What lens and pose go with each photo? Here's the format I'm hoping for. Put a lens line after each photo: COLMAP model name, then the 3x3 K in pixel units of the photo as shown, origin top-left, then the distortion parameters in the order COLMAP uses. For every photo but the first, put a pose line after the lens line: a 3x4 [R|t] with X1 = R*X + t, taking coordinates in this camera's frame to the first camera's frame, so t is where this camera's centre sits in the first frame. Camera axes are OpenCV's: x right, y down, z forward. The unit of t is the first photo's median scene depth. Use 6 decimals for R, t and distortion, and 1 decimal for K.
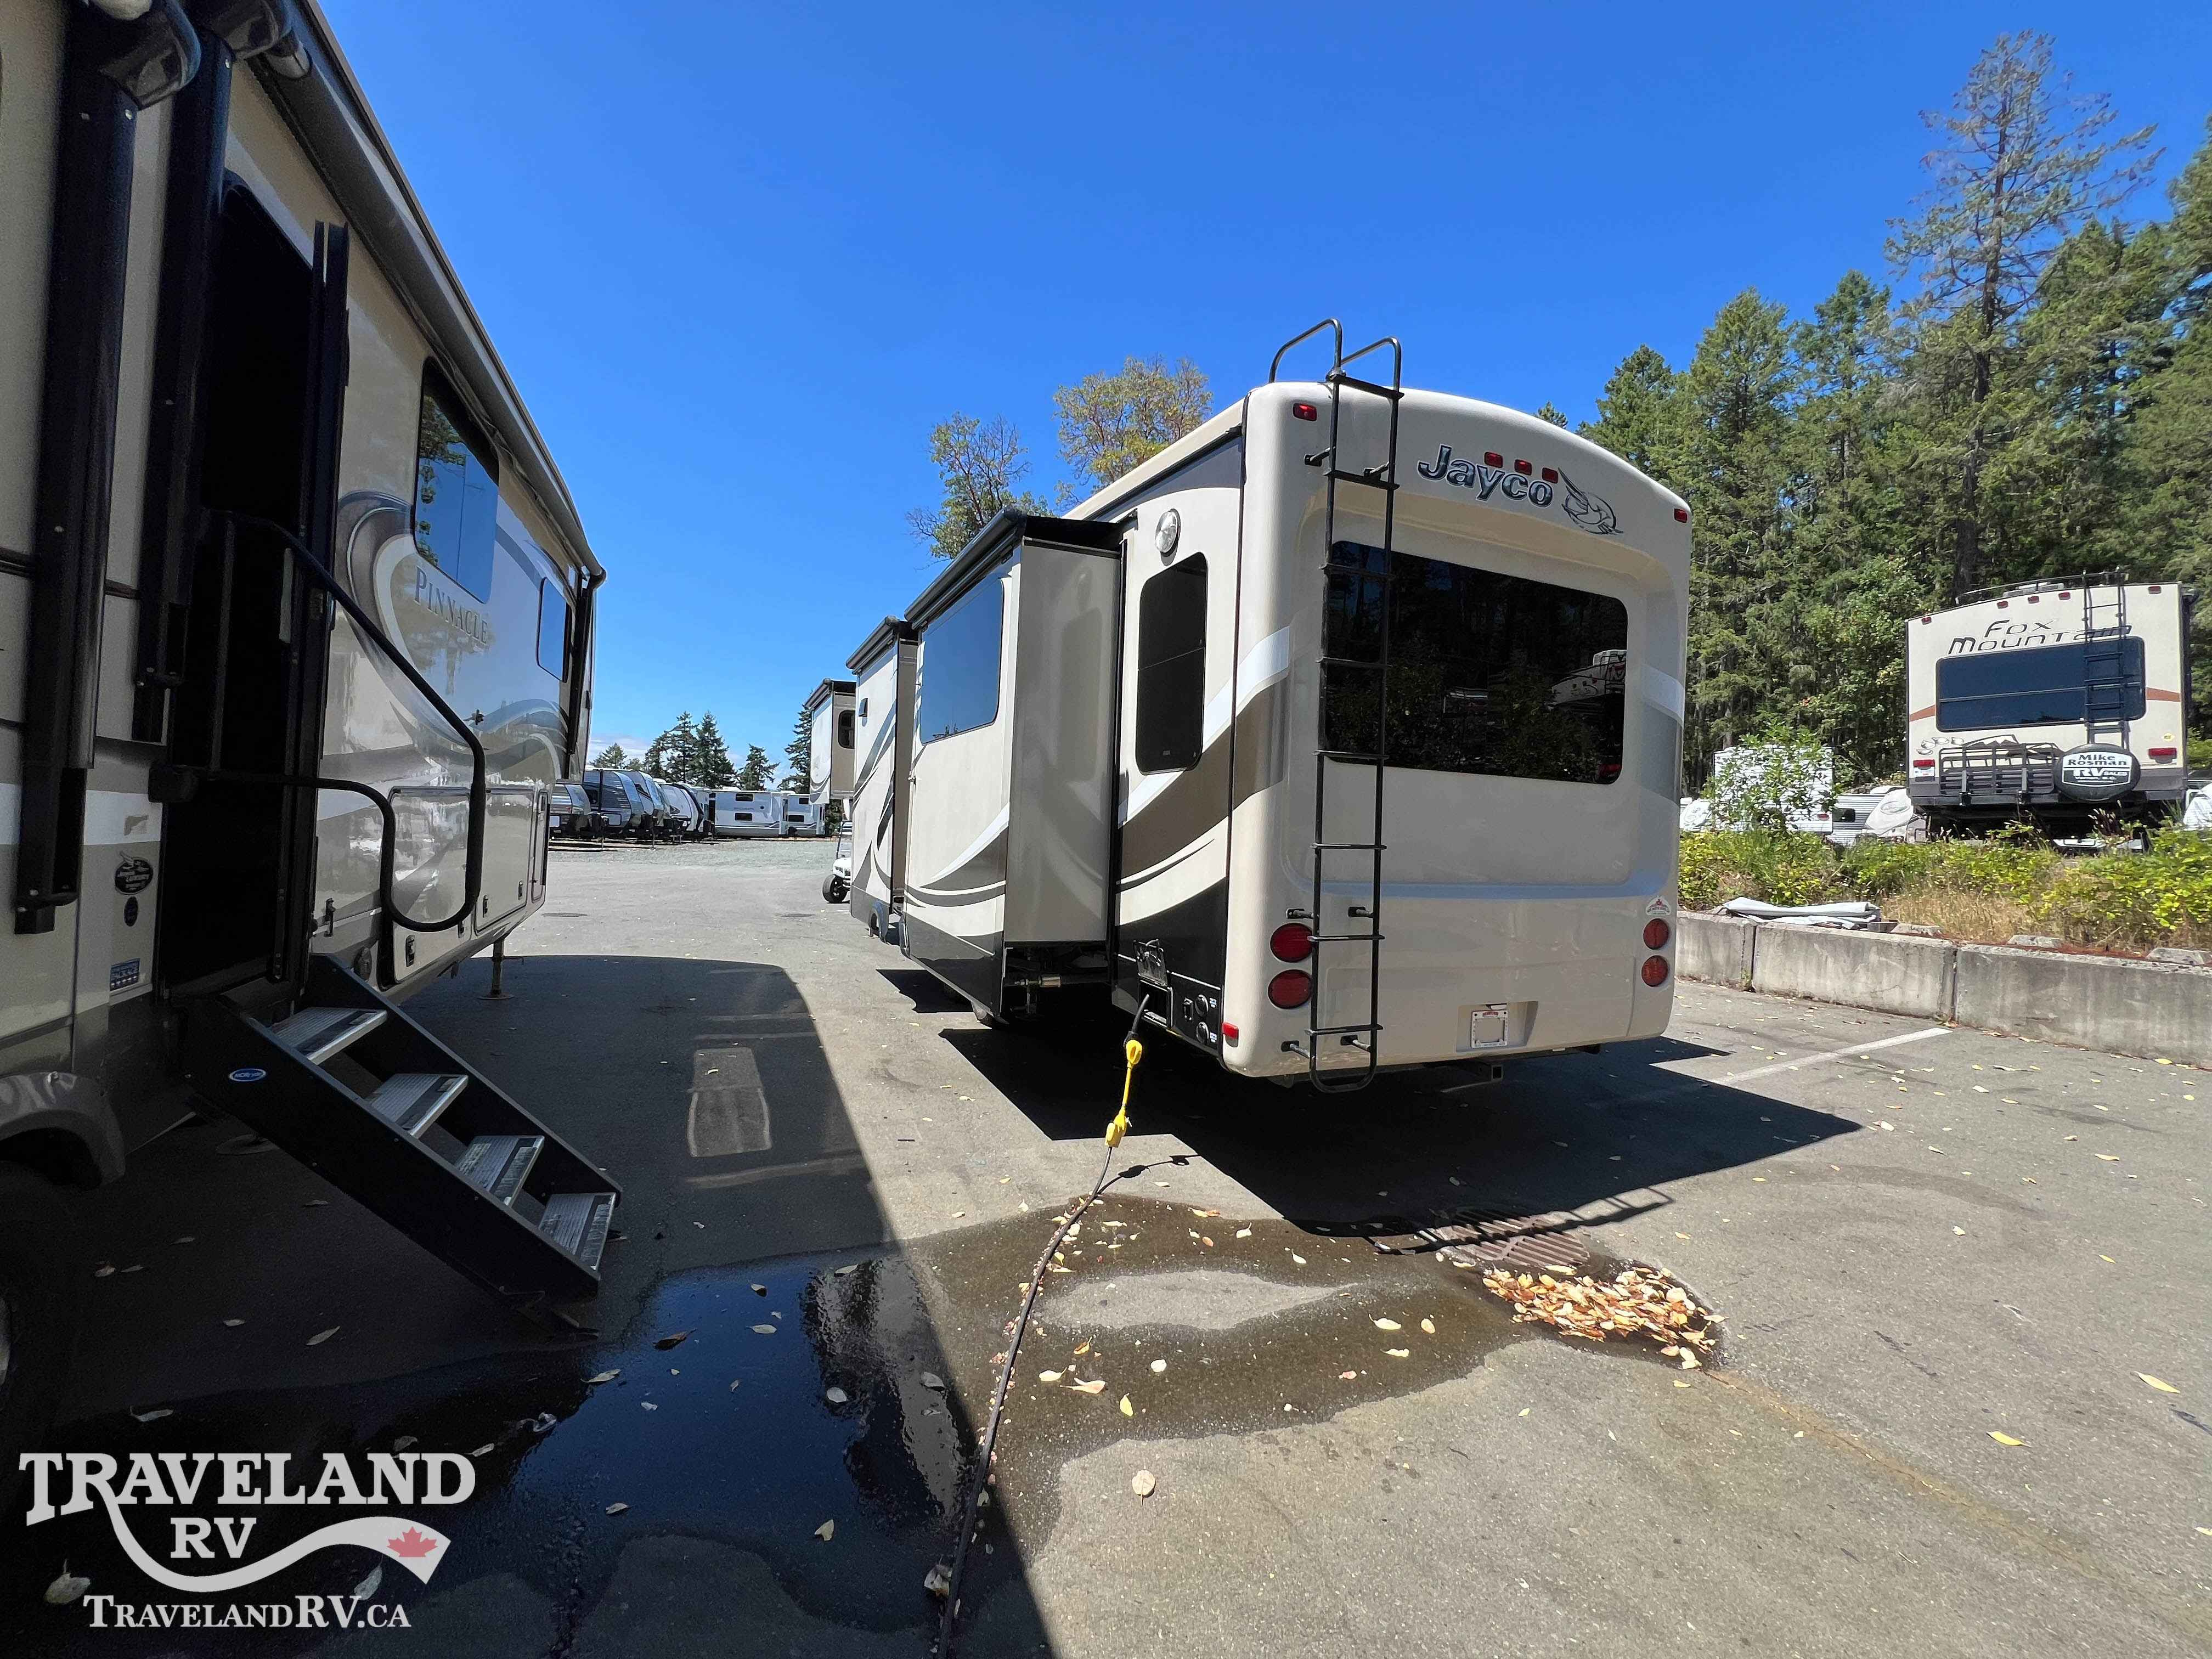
lens RADIAL K [[883.9, 0, 1108.2], [0, 883.9, 829.1], [0, 0, 1]] dist [-0.001205, -0.000053]
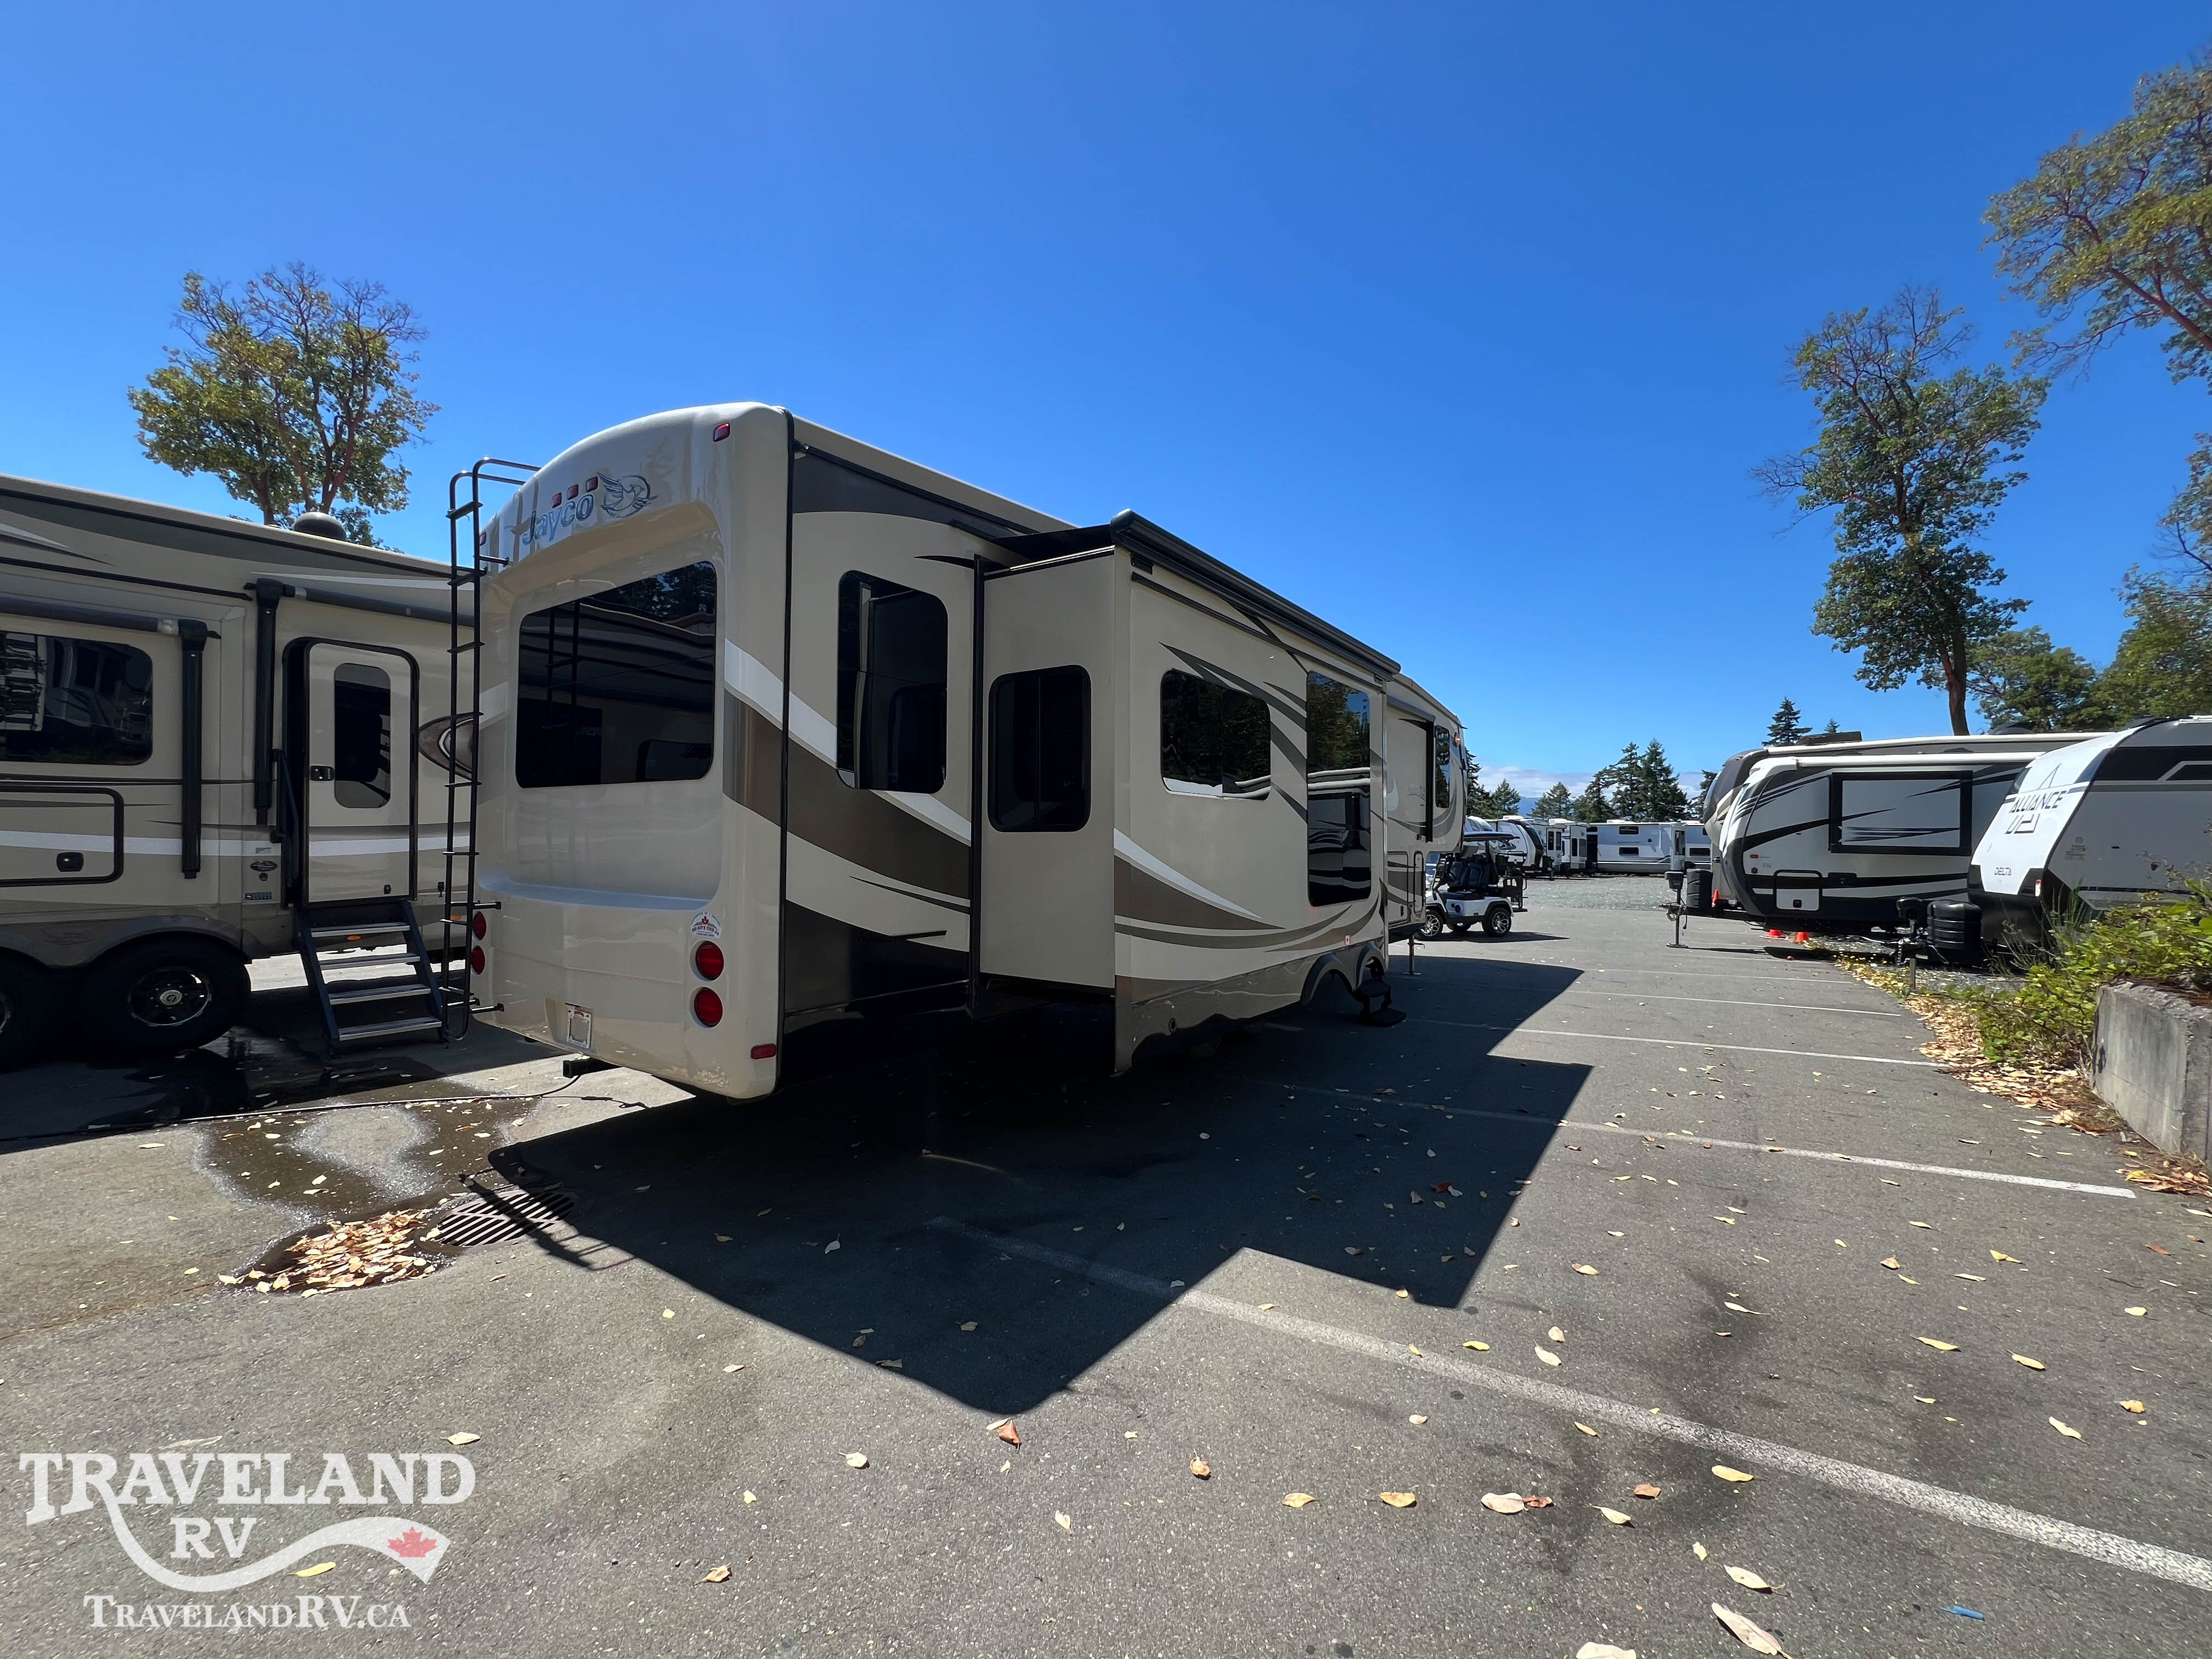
lens RADIAL K [[883.9, 0, 1108.2], [0, 883.9, 829.1], [0, 0, 1]] dist [-0.001205, -0.000053]
pose [[0.515820, -0.043093, -0.855613, 1.617573], [0.006180, 0.998895, -0.046584, 0.043359], [0.856675, 0.018741, 0.515516, 0.971327]]
